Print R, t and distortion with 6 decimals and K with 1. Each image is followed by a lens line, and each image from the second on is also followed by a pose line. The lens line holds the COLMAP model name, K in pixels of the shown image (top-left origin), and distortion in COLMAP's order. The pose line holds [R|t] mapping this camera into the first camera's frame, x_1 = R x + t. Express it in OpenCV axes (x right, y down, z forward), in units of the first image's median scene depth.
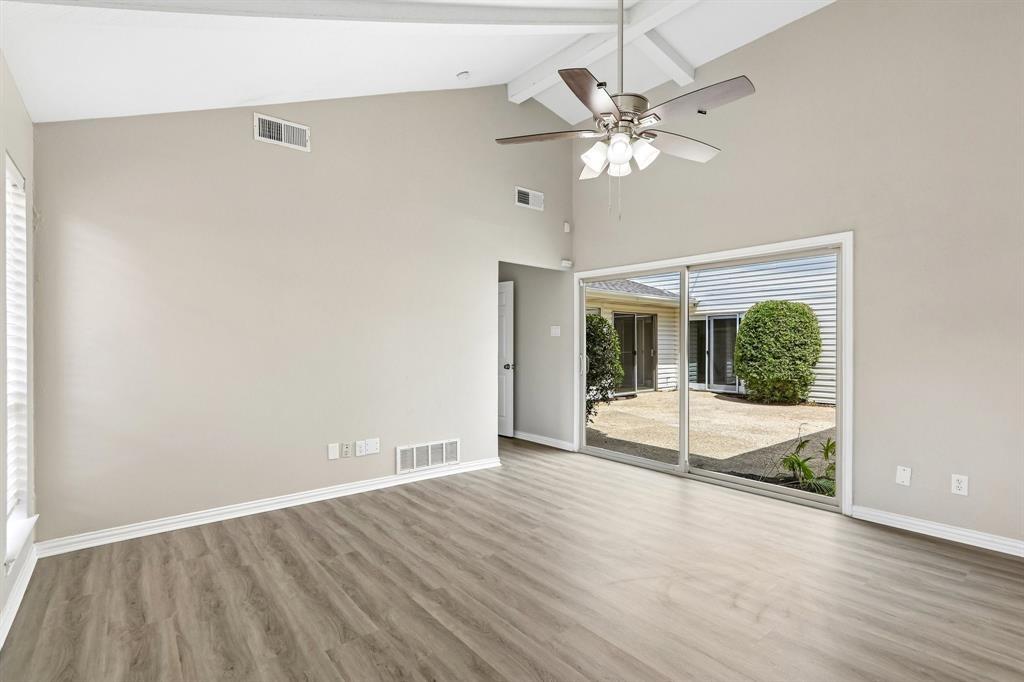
lens RADIAL K [[482.5, 0, 517.0], [0, 482.5, 352.1], [0, 0, 1]] dist [-0.009135, 0.000587]
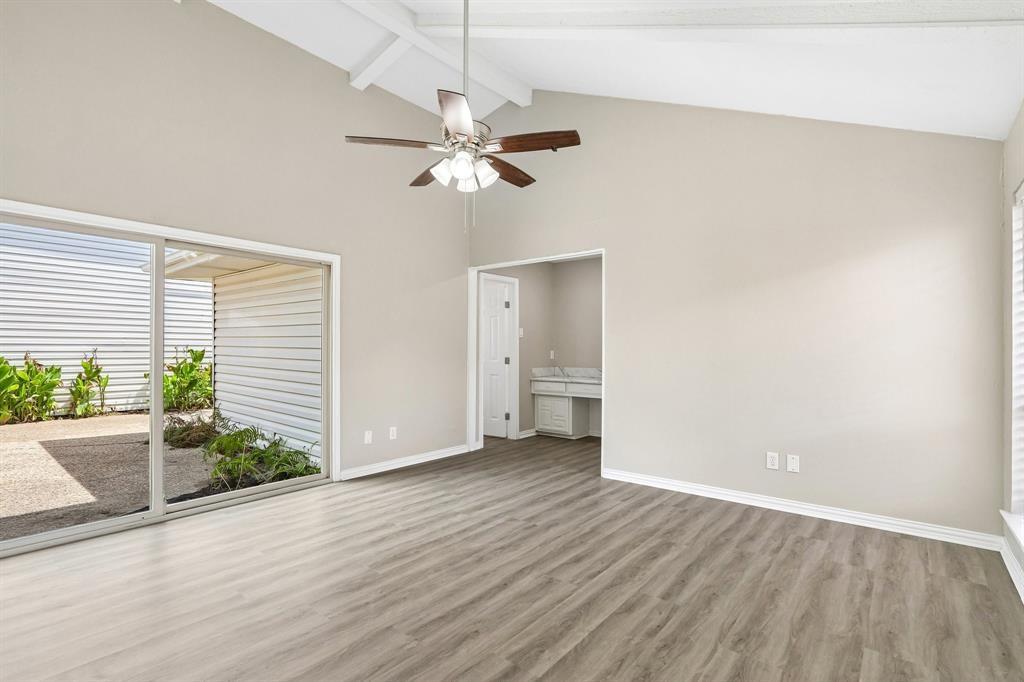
lens RADIAL K [[476.9, 0, 519.2], [0, 476.9, 339.6], [0, 0, 1]] dist [-0.011896, -0.000126]
pose [[-0.194270, 0.015581, 0.980824, -0.721783], [0.009692, 0.999856, -0.013964, -0.010561], [-0.980900, 0.006793, -0.194393, 0.884716]]
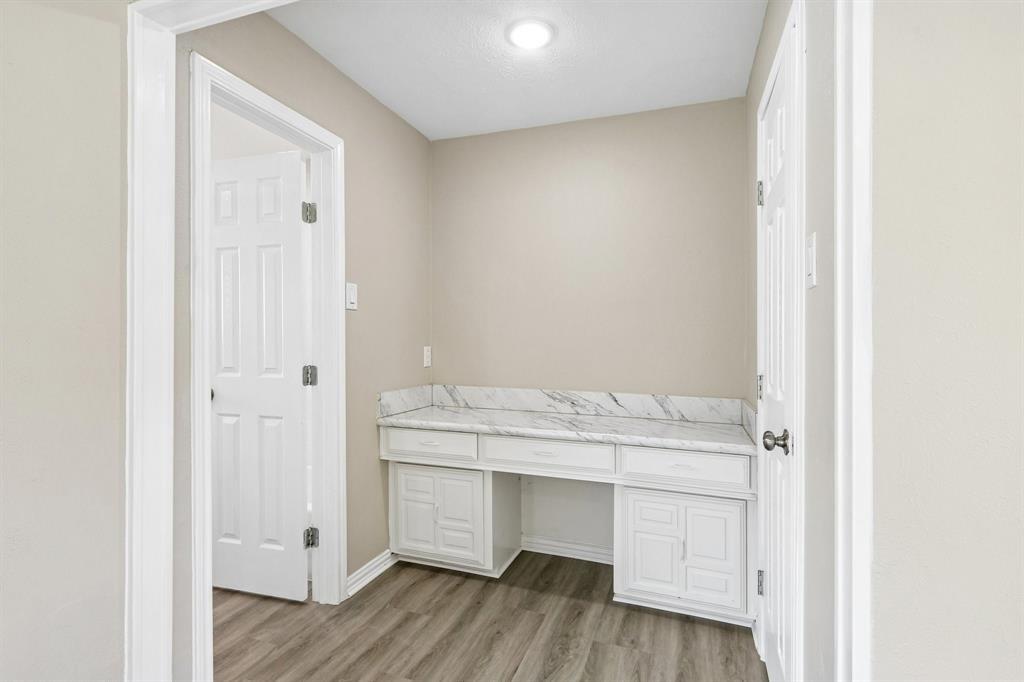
lens RADIAL K [[533.9, 0, 511.2], [0, 533.9, 352.9], [0, 0, 1]] dist [-0.003057, -0.000150]
pose [[-0.492814, -0.024140, 0.869800, 0.510677], [0.004760, 0.999525, 0.030437, -0.006129], [-0.870122, 0.019140, -0.492465, 0.658576]]
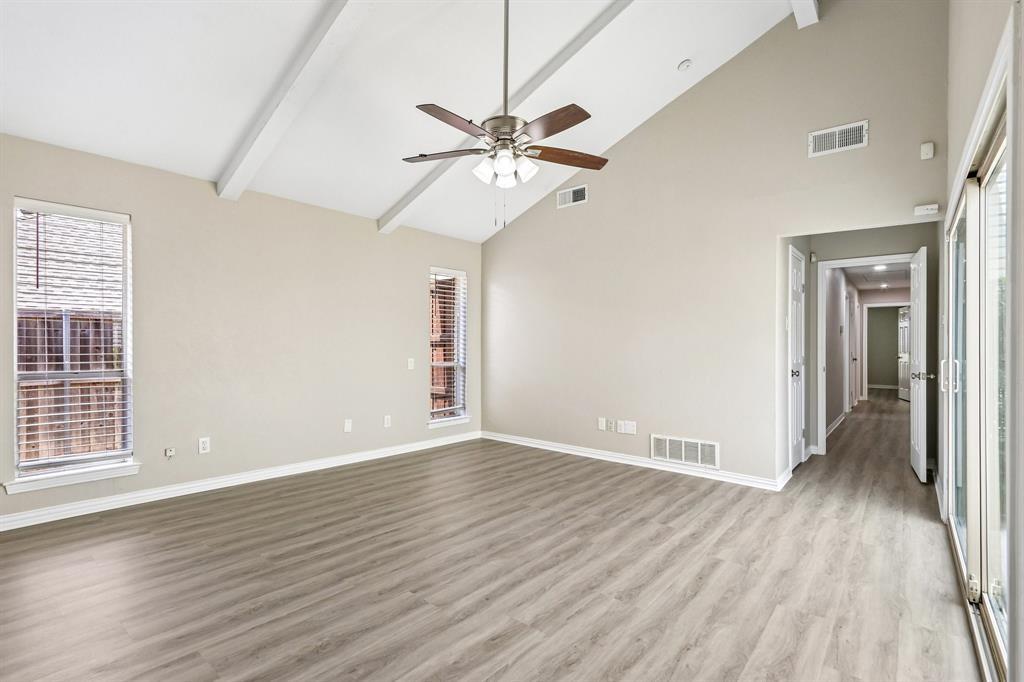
lens RADIAL K [[495.2, 0, 512.8], [0, 495.2, 350.1], [0, 0, 1]] dist [-0.044118, 0.013061]
pose [[0.178707, 0.015599, -0.983779, 1.089573], [-0.027601, 0.999560, 0.010835, 0.002470], [0.983515, 0.025217, 0.179059, 0.651905]]
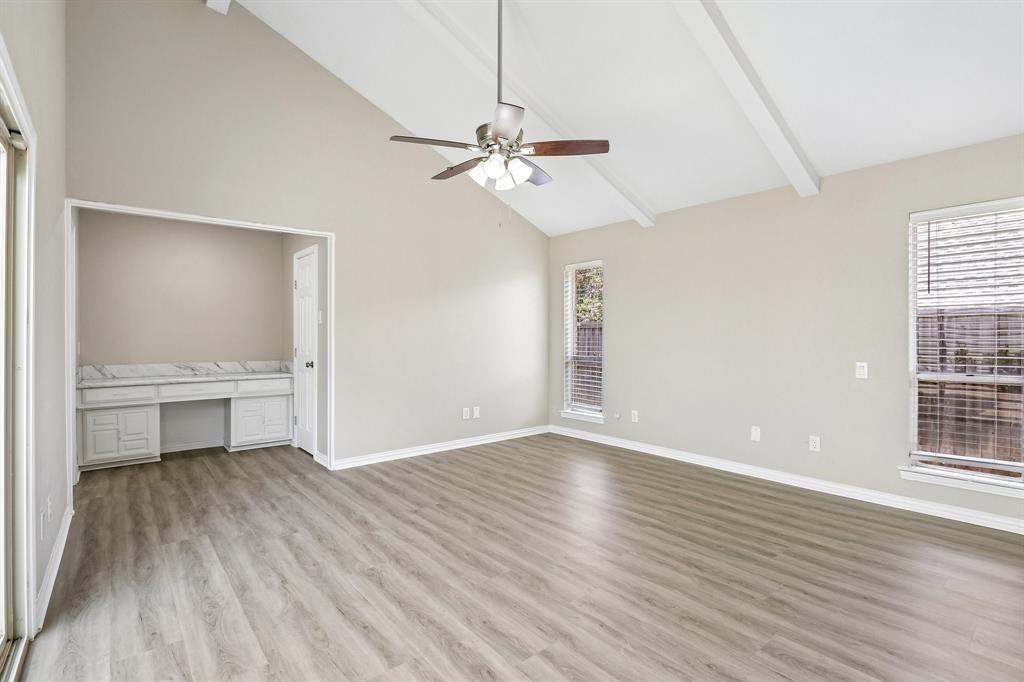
lens RADIAL K [[474.4, 0, 507.2], [0, 474.4, 337.8], [0, 0, 1]] dist [-0.019128, 0.001318]
pose [[-0.999879, 0.002791, 0.015274, 0.142014], [0.002965, 0.999931, 0.011393, -0.013678], [-0.015242, 0.011437, -0.999818, 1.748416]]
